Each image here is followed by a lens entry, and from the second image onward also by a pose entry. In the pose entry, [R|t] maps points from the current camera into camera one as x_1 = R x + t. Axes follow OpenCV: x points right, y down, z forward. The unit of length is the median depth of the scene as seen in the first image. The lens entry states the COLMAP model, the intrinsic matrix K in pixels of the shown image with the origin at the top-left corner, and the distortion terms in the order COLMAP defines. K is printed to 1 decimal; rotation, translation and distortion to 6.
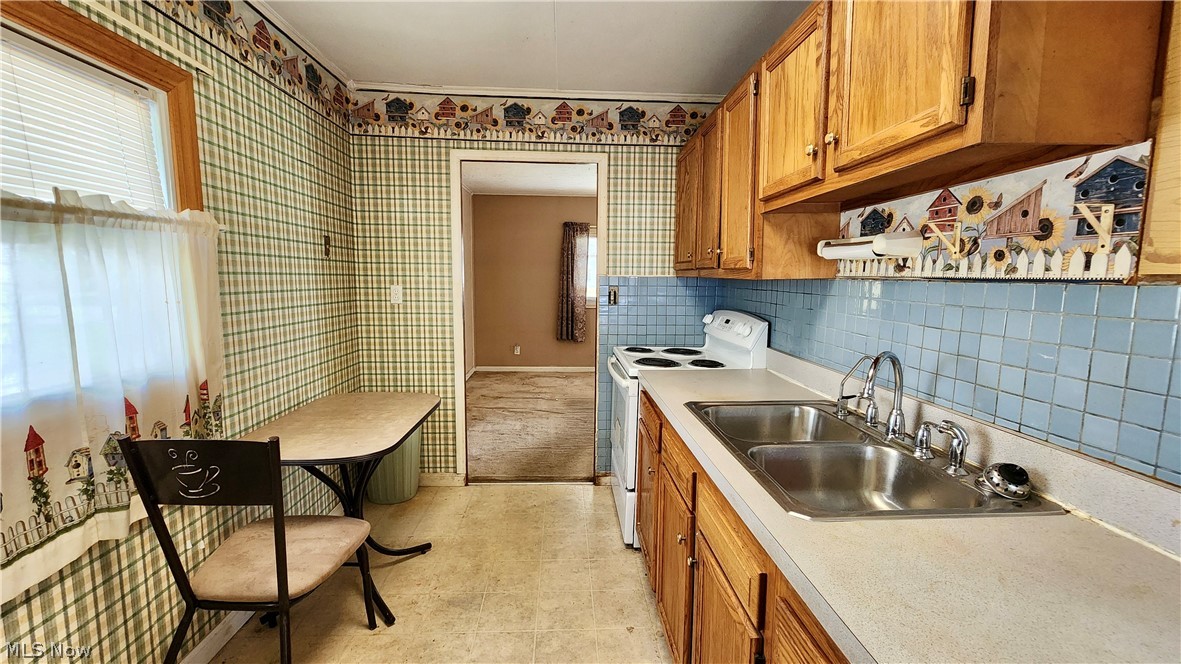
lens RADIAL K [[486.3, 0, 590.5], [0, 486.3, 332.0], [0, 0, 1]] dist [0.002293, -0.000288]
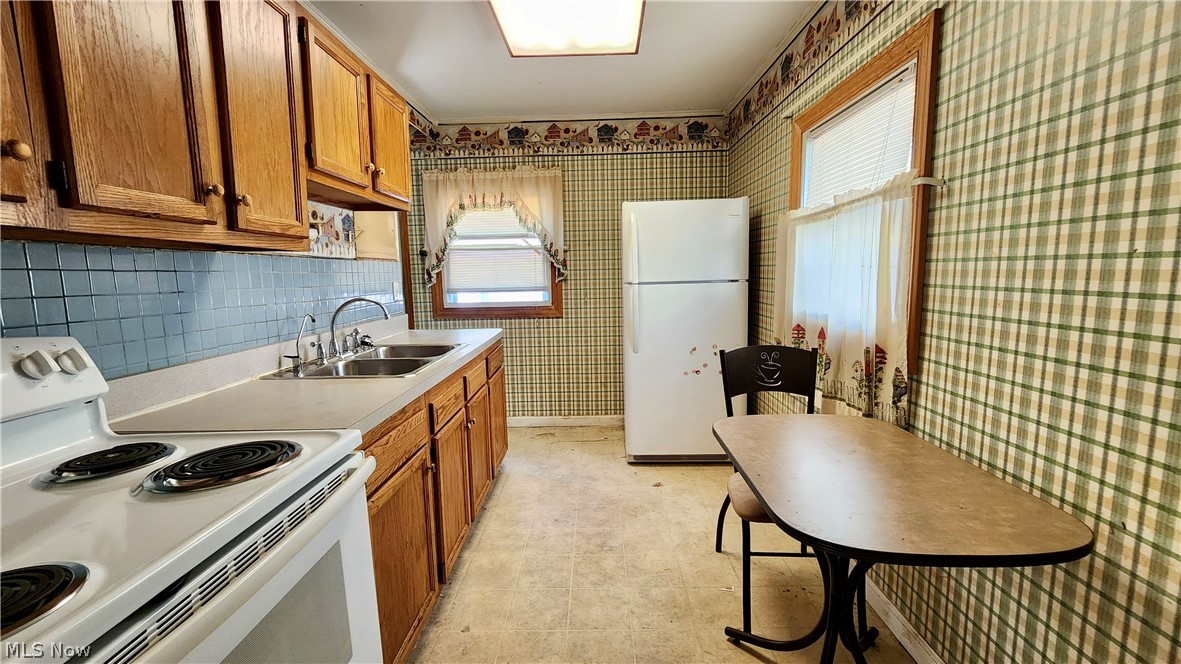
lens RADIAL K [[486.3, 0, 590.5], [0, 486.3, 332.0], [0, 0, 1]] dist [0.002293, -0.000288]
pose [[-0.997838, 0.001666, 0.065701, -0.274183], [0.017128, 0.971723, 0.235500, -0.200571], [-0.063451, 0.236116, -0.969651, 2.250107]]
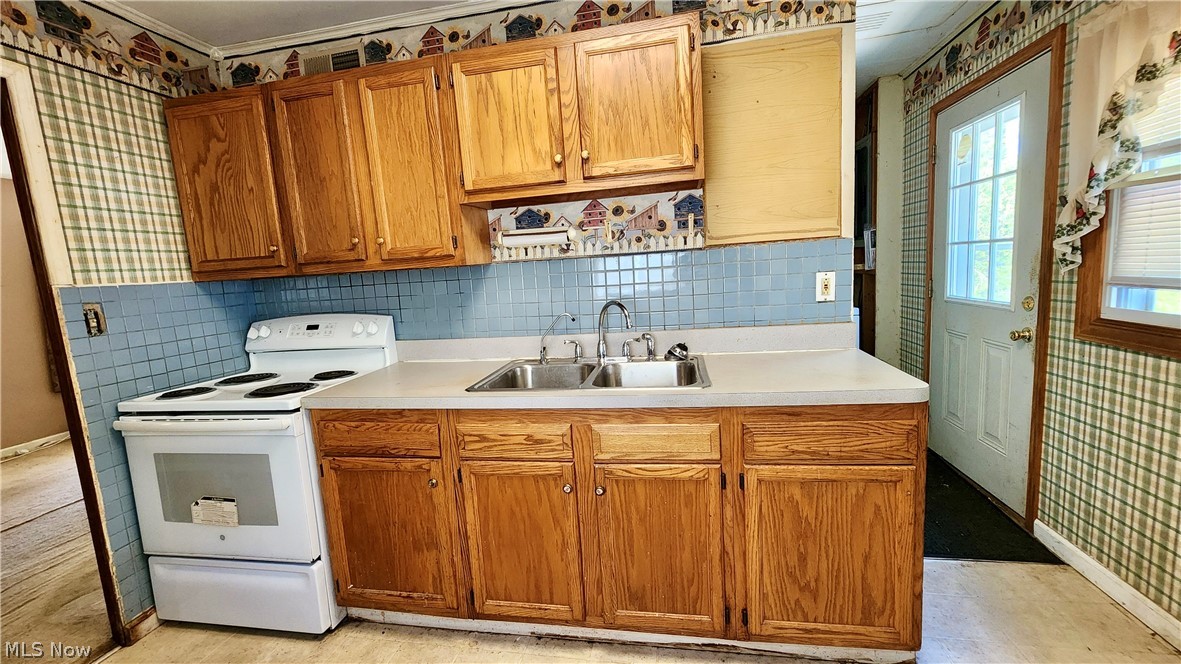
lens RADIAL K [[486.3, 0, 590.5], [0, 486.3, 332.0], [0, 0, 1]] dist [0.002293, -0.000288]
pose [[0.239307, -0.147422, 0.959687, -0.775500], [0.177531, 0.978387, 0.106025, -0.033237], [-0.954576, 0.145001, 0.260307, 0.573837]]
